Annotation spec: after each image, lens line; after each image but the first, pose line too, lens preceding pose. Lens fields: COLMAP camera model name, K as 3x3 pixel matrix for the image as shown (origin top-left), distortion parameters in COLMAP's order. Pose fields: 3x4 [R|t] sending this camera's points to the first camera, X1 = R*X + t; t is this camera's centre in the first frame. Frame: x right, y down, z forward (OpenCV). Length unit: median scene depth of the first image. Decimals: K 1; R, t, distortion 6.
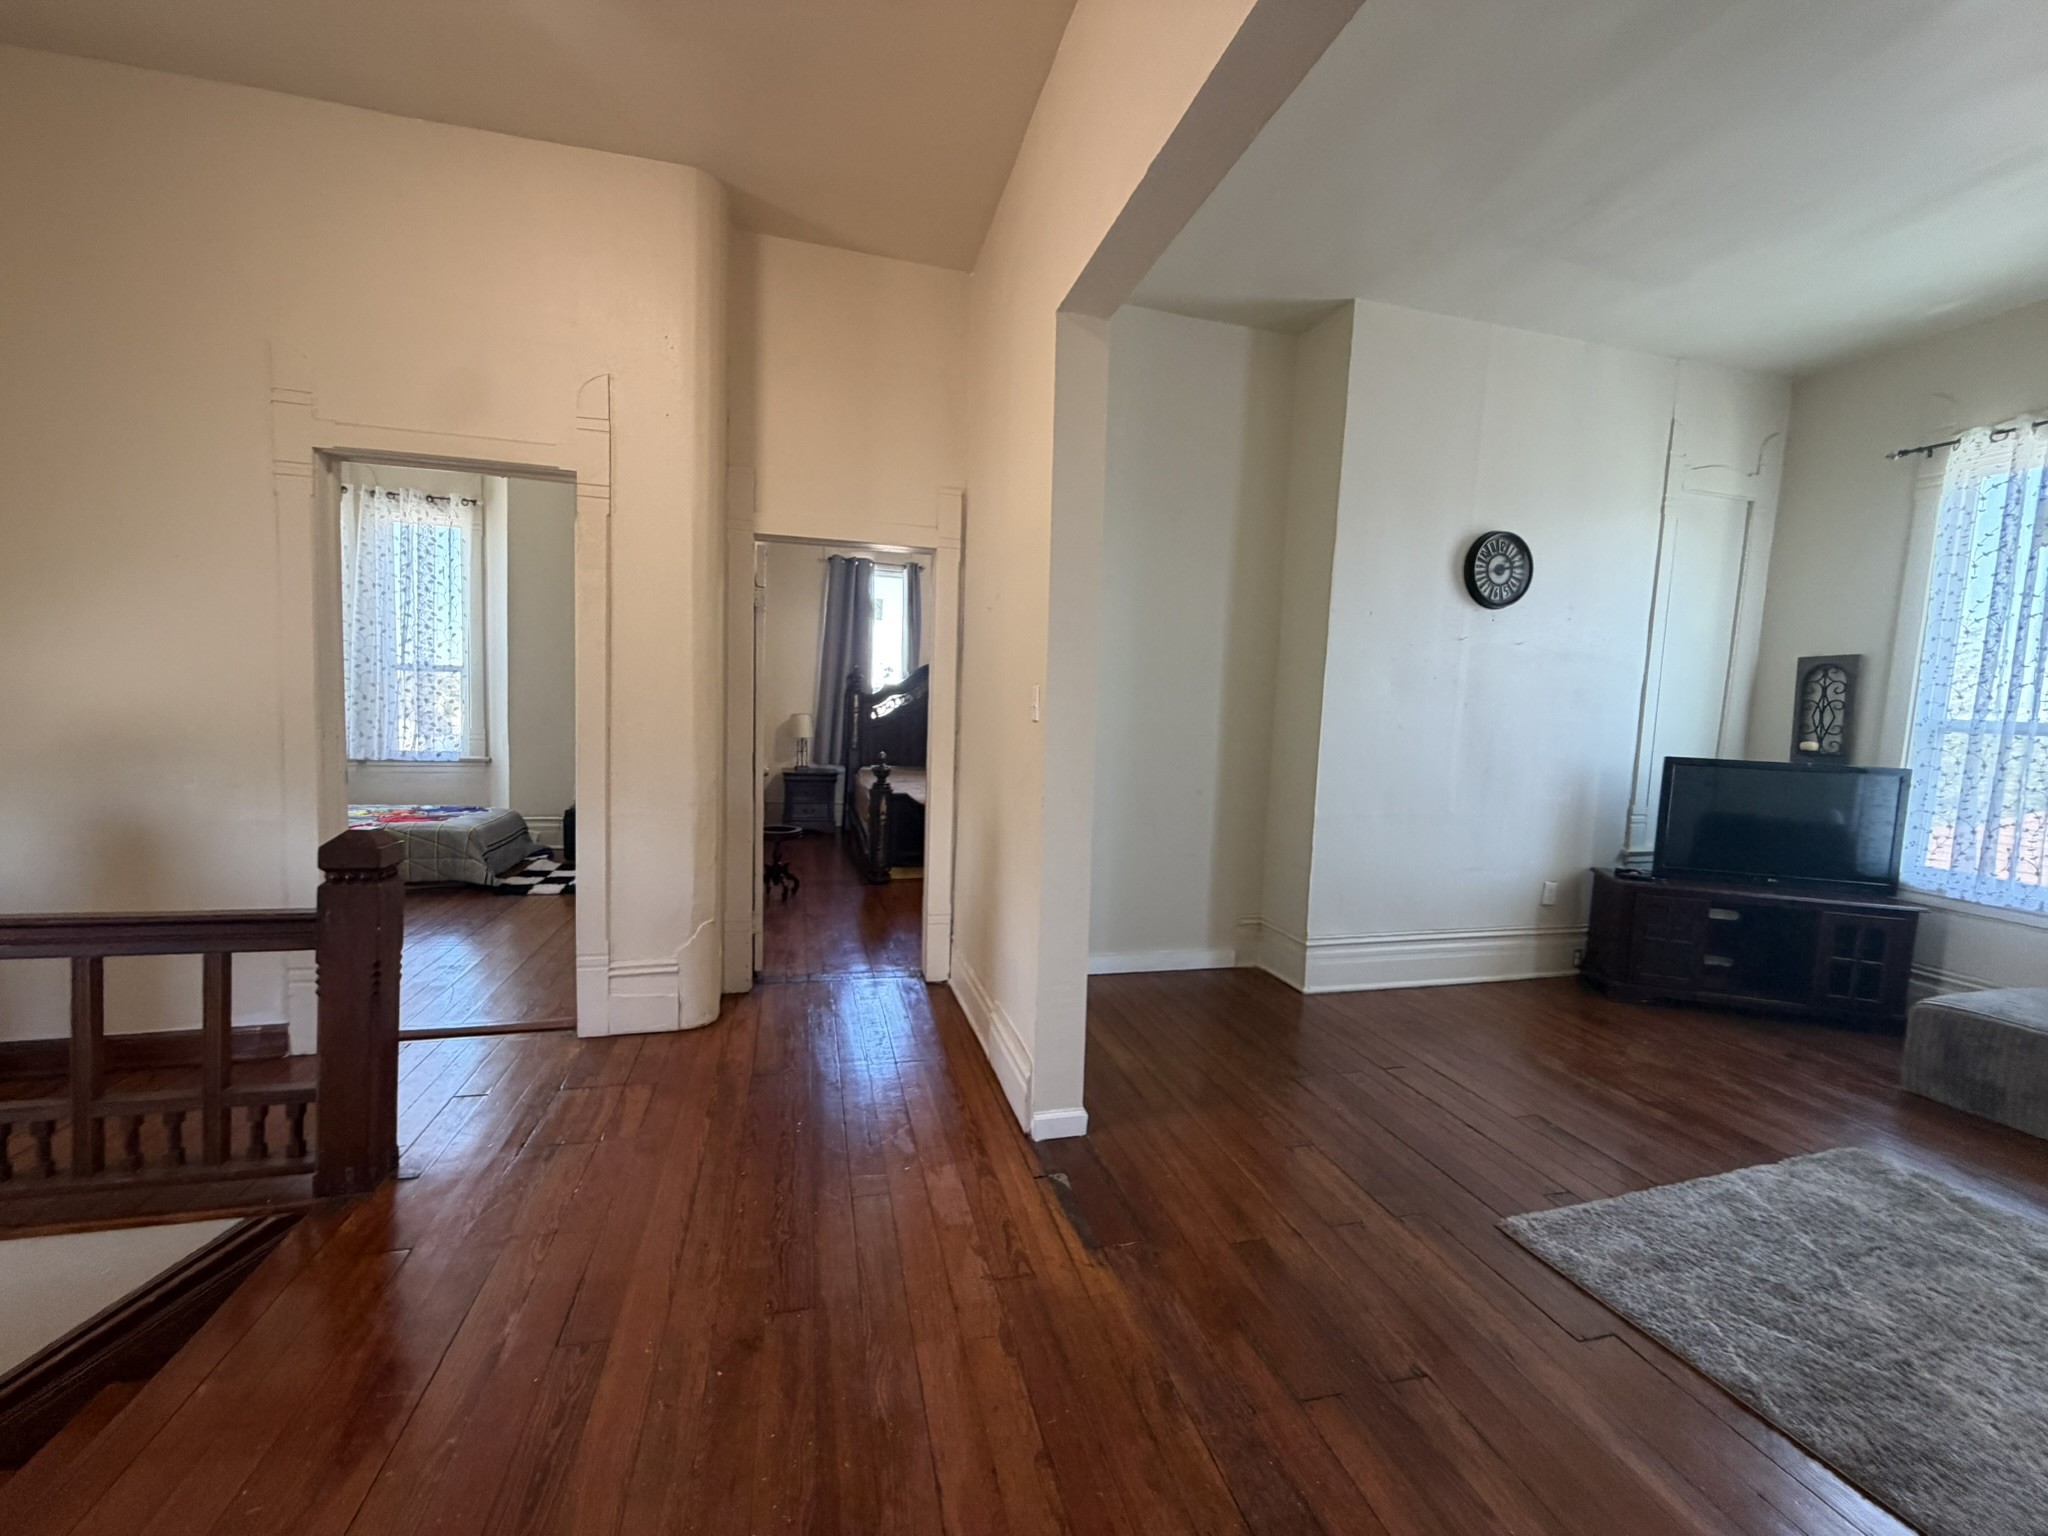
lens RADIAL K [[813.6, 0, 1024.0], [0, 813.6, 768.0], [0, 0, 1]] dist [-0.000391, -0.000011]
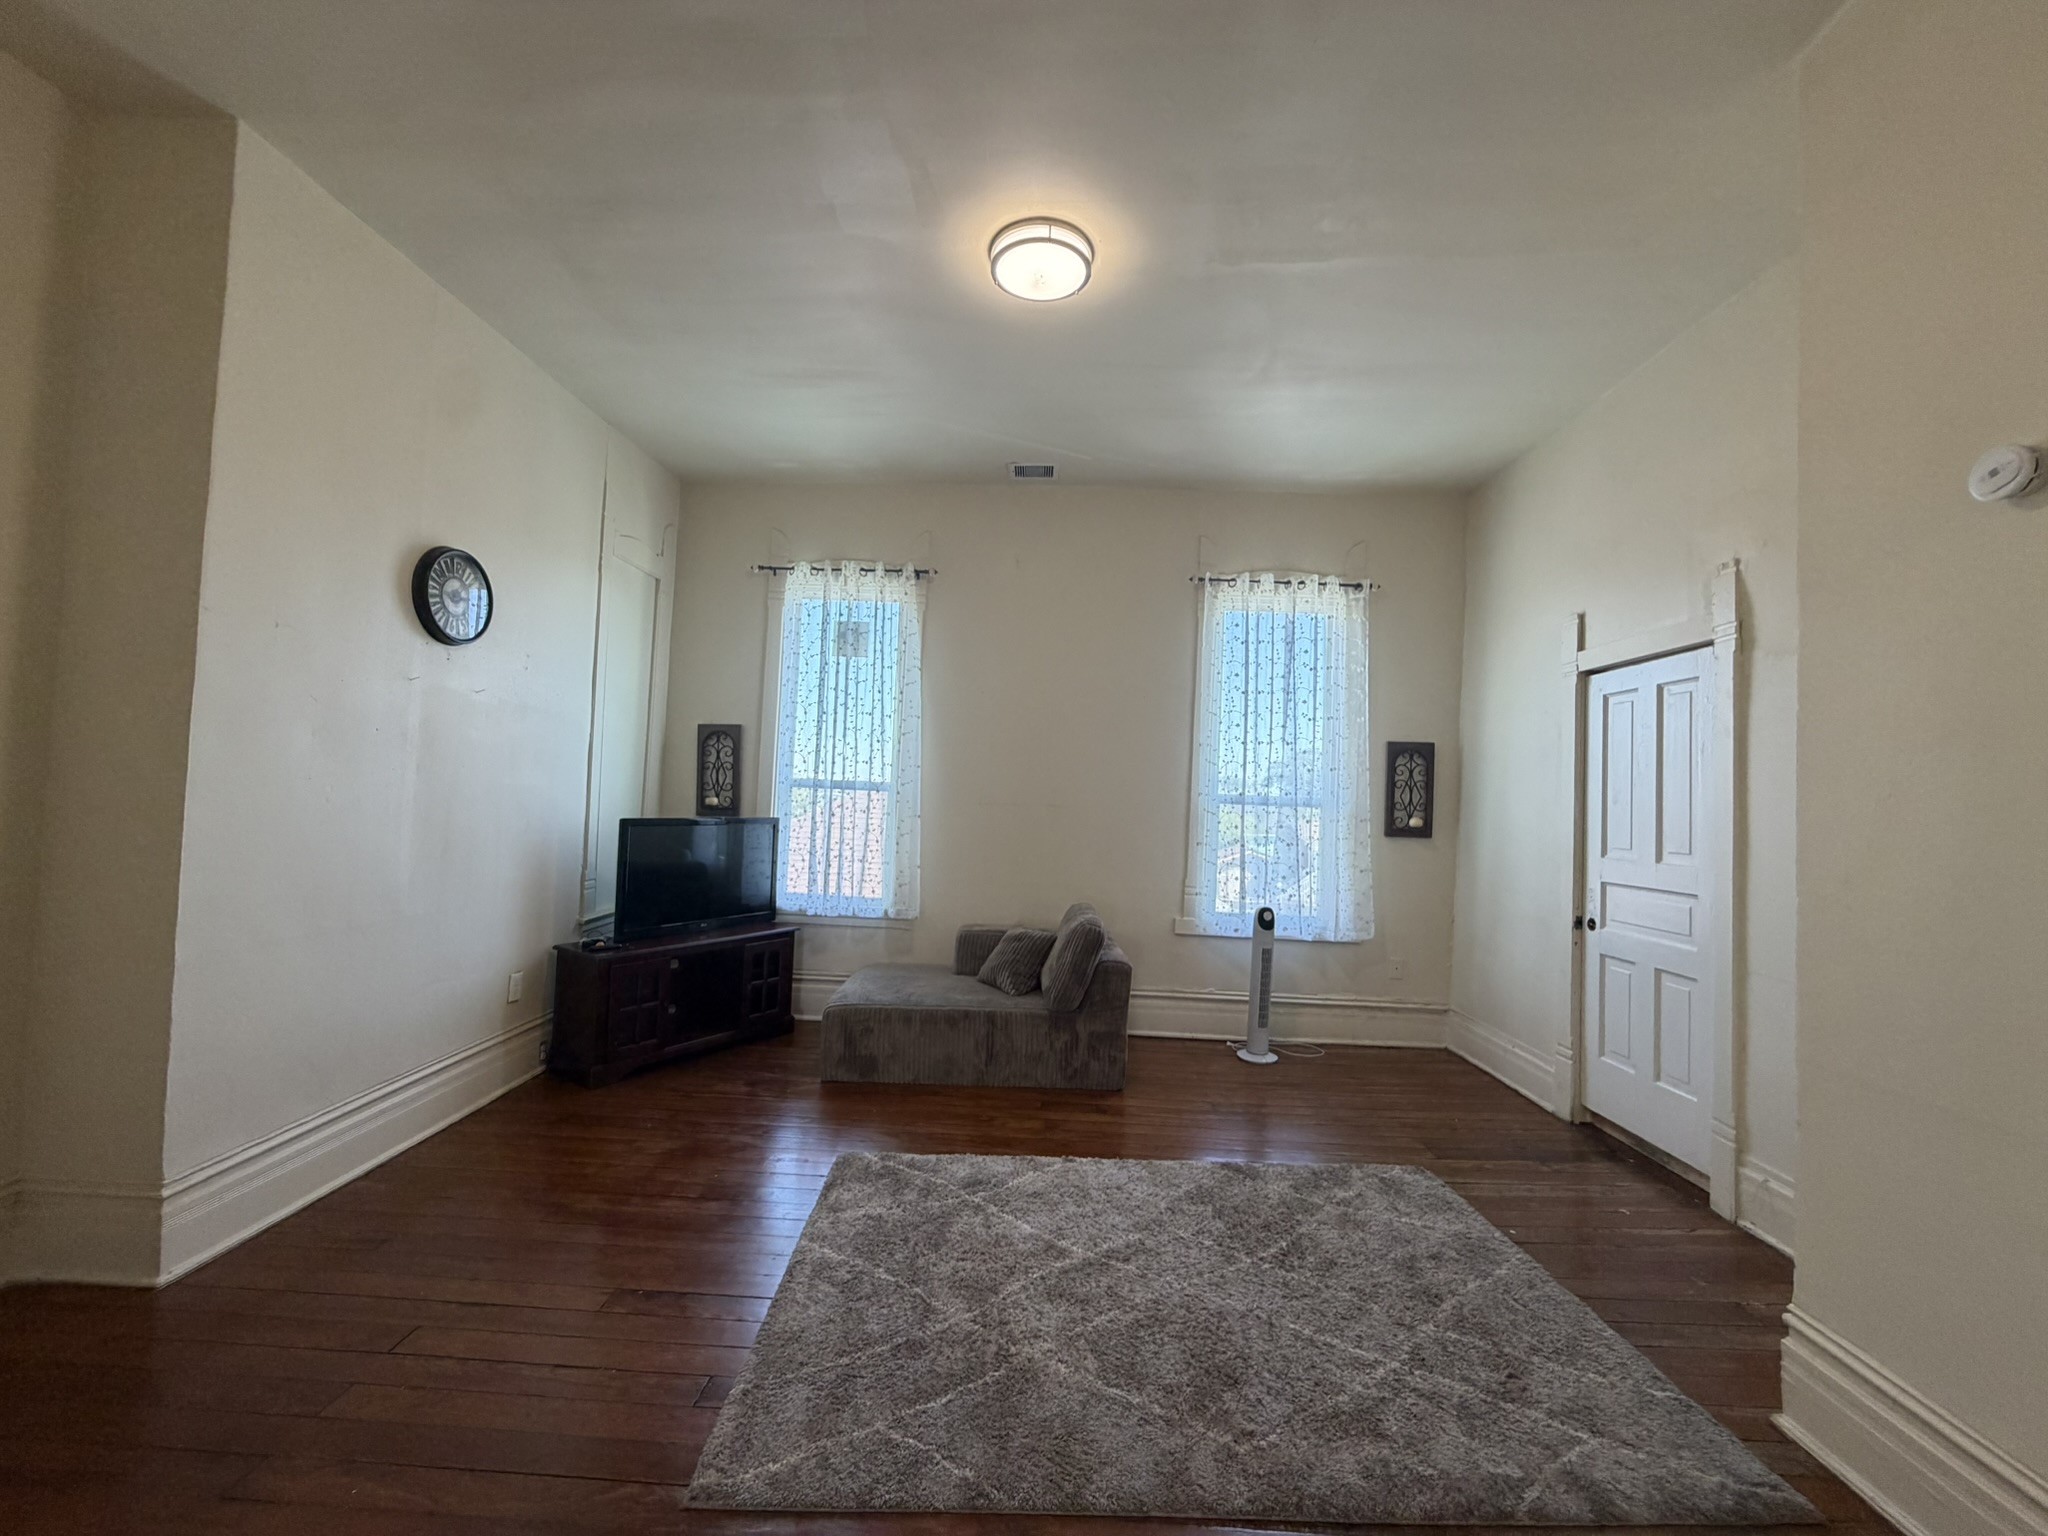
lens RADIAL K [[819.2, 0, 1011.1], [0, 819.2, 762.0], [0, 0, 1]] dist [0.000760, 0.000505]
pose [[0.305451, 0.004275, 0.952198, -0.014306], [0.057292, 0.998096, -0.022860, -0.038498], [-0.950483, 0.061536, 0.304625, 0.290378]]
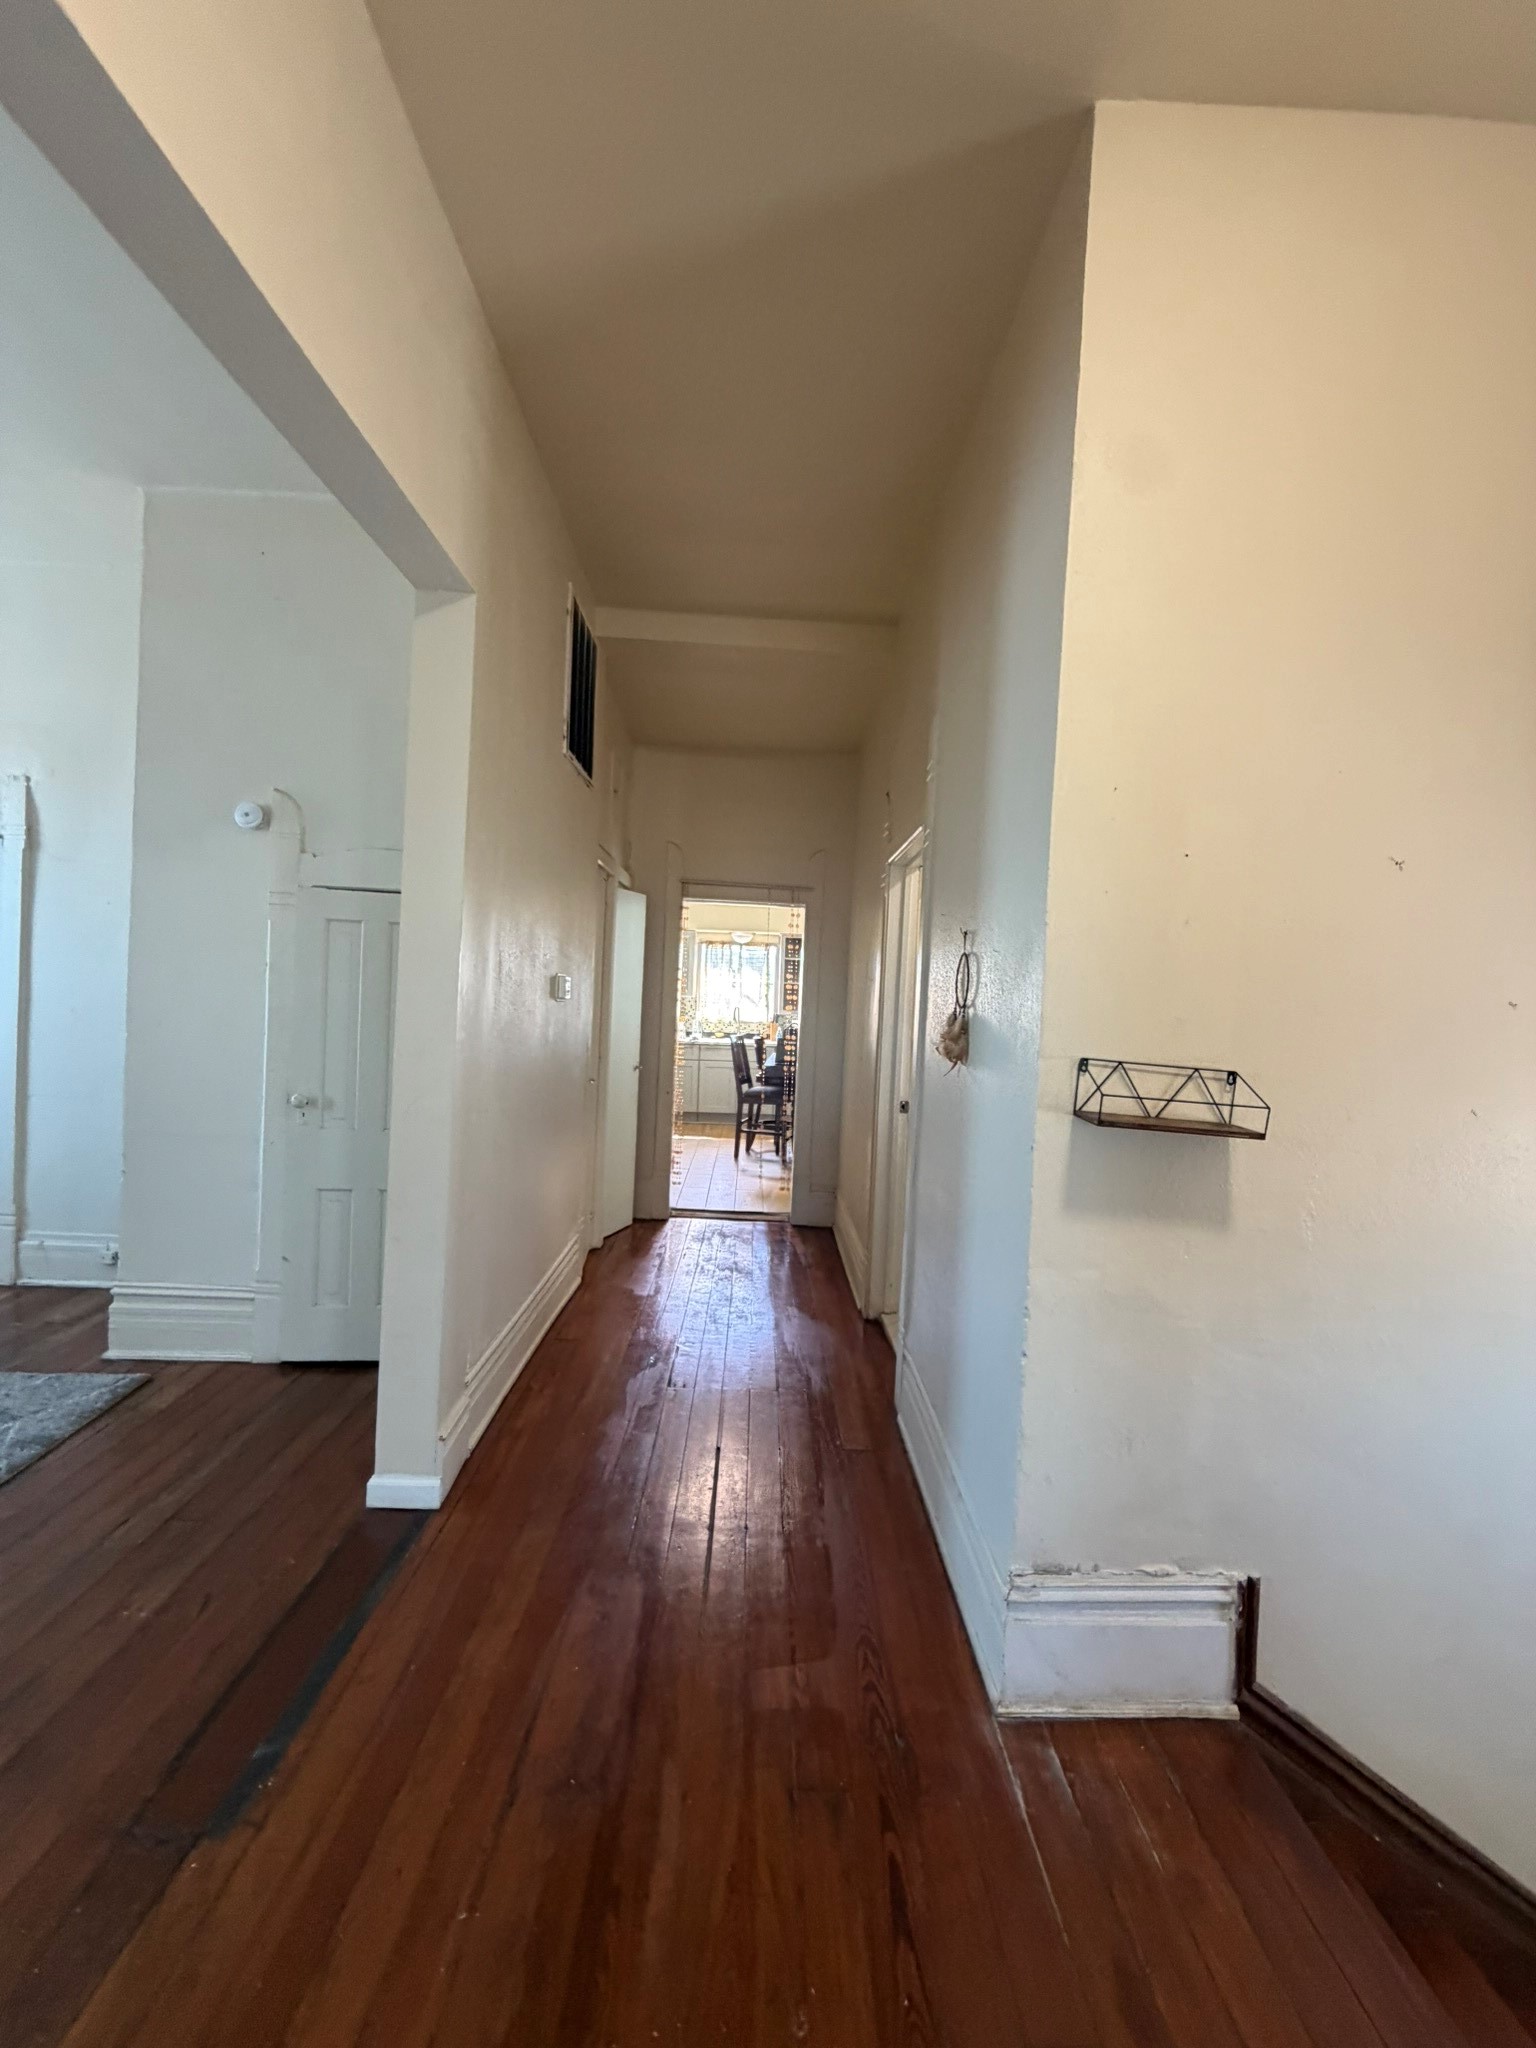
lens RADIAL K [[819.2, 0, 775.6], [0, 819.2, 1012.9], [0, 0, 1]] dist [0.000760, 0.000505]
pose [[-0.965390, -0.082169, 0.247530, -0.241663], [-0.057497, 0.992775, 0.105314, -0.089719], [-0.254395, 0.087437, -0.963140, 0.670729]]
